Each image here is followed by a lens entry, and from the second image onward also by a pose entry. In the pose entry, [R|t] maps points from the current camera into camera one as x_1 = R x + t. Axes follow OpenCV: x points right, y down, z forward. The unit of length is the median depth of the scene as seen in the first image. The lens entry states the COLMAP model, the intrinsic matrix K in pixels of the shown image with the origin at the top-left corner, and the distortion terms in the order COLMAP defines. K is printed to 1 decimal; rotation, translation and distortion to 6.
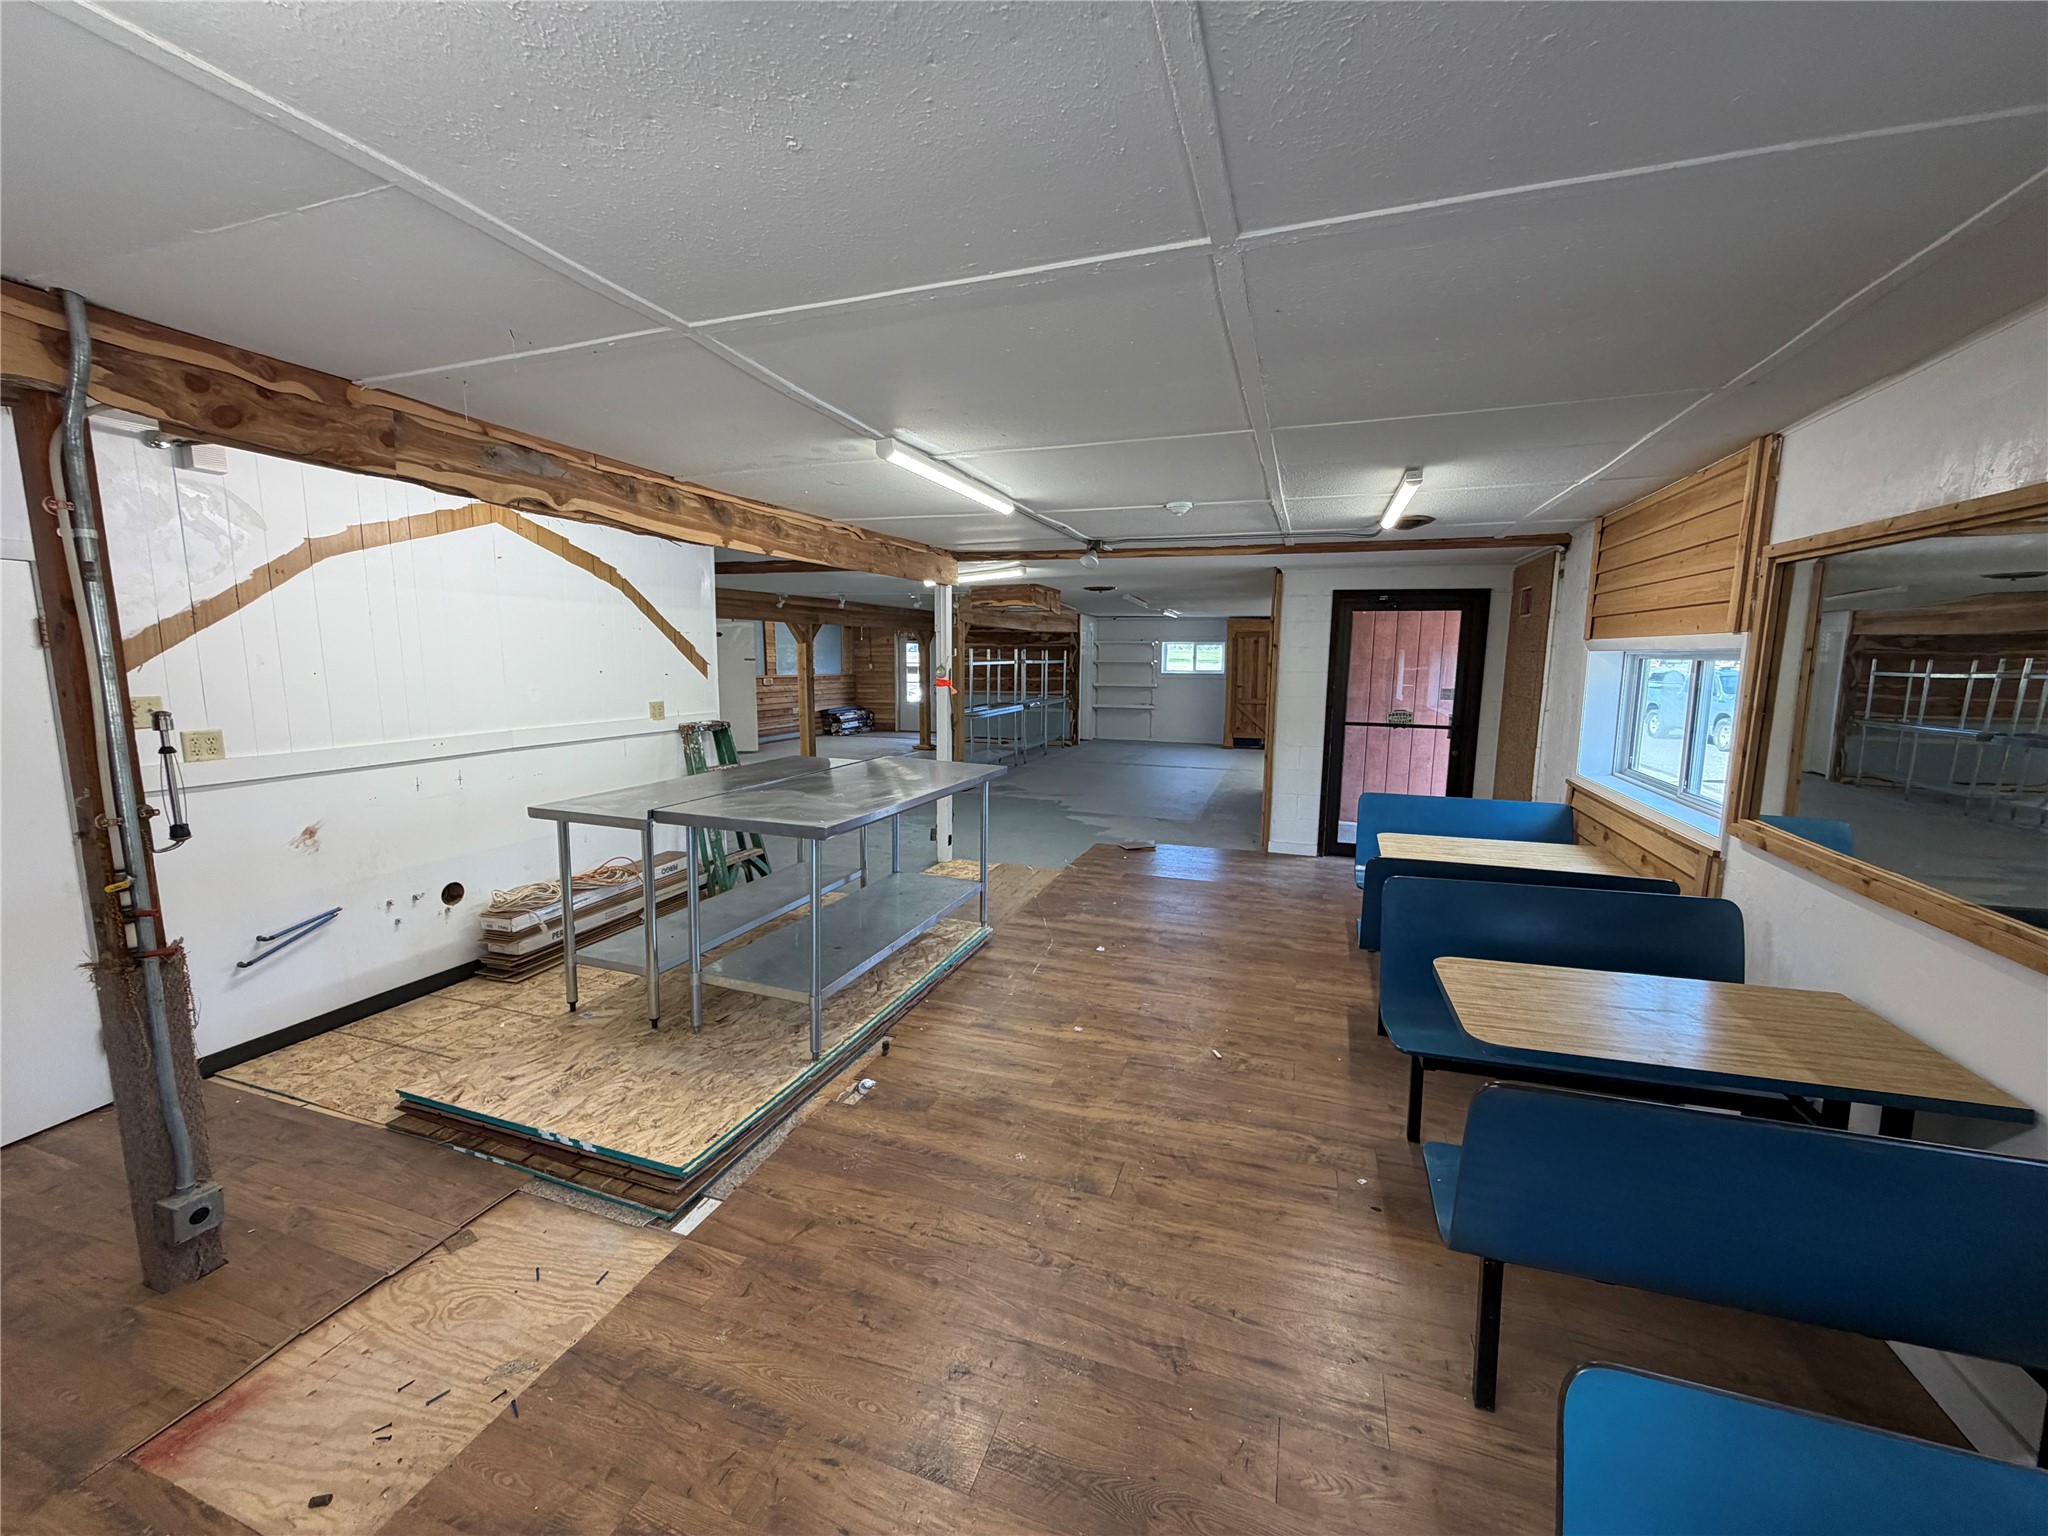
lens RADIAL K [[811.7, 0, 1019.6], [0, 811.7, 766.0], [0, 0, 1]] dist [0.003128, 0.000101]
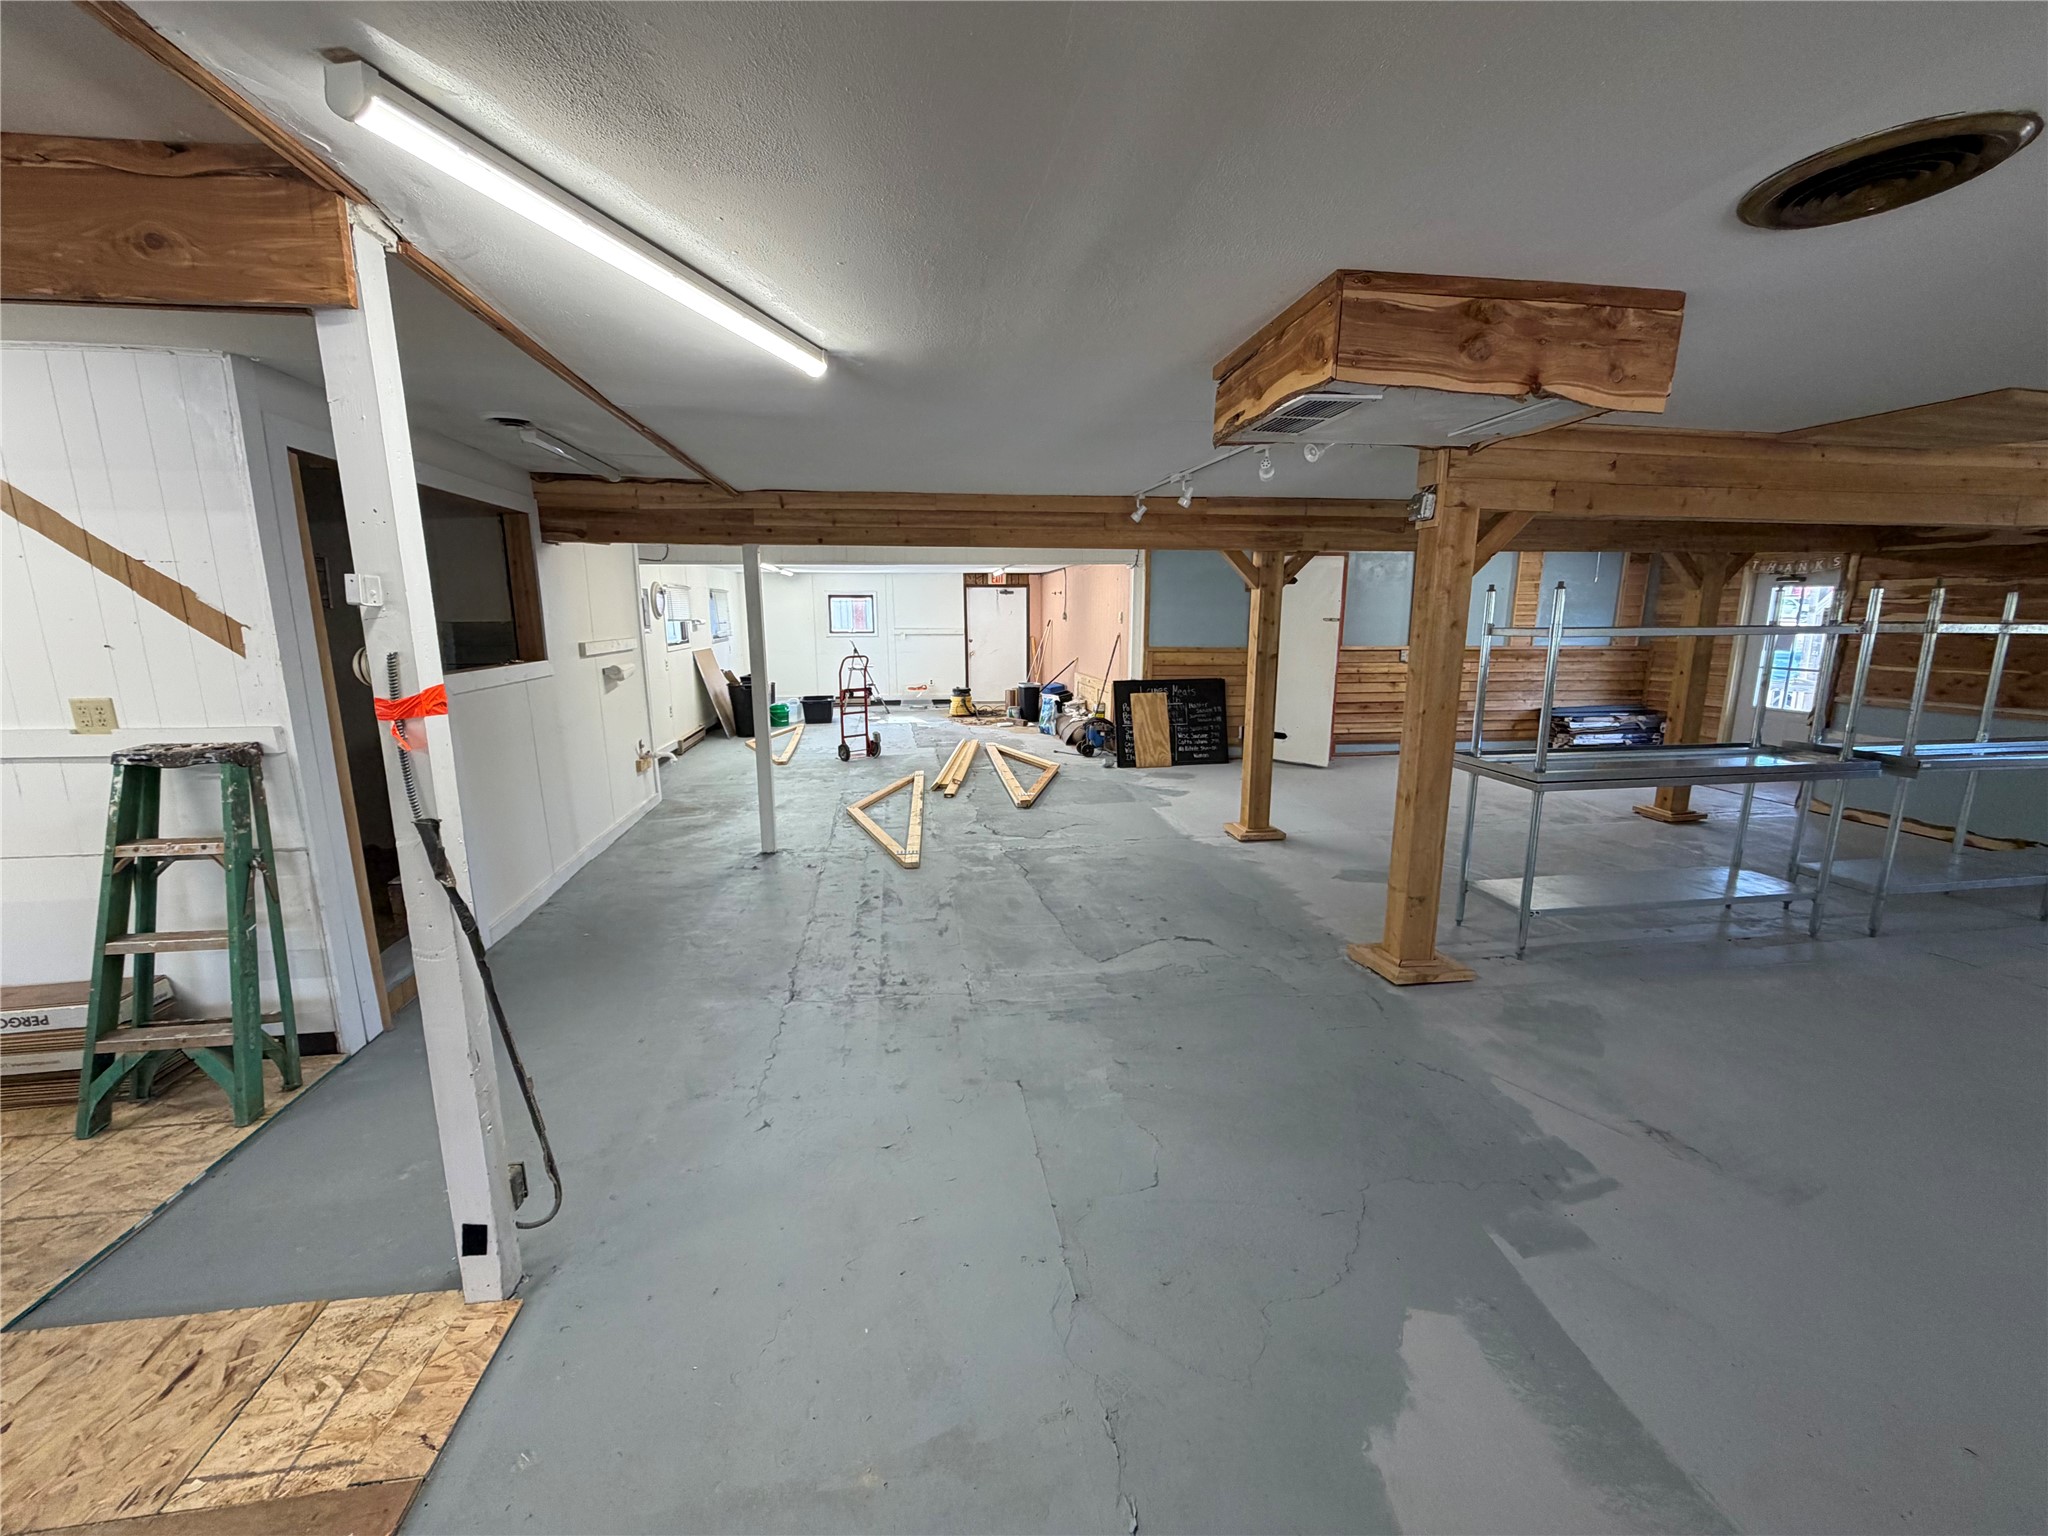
lens RADIAL K [[811.7, 0, 1020.1], [0, 811.7, 765.1], [0, 0, 1]] dist [0.003128, 0.000101]
pose [[0.462587, 0.163623, -0.871344, 0.116964], [-0.119791, 0.985345, 0.121434, -0.068119], [0.878444, 0.048205, 0.475408, 0.503822]]
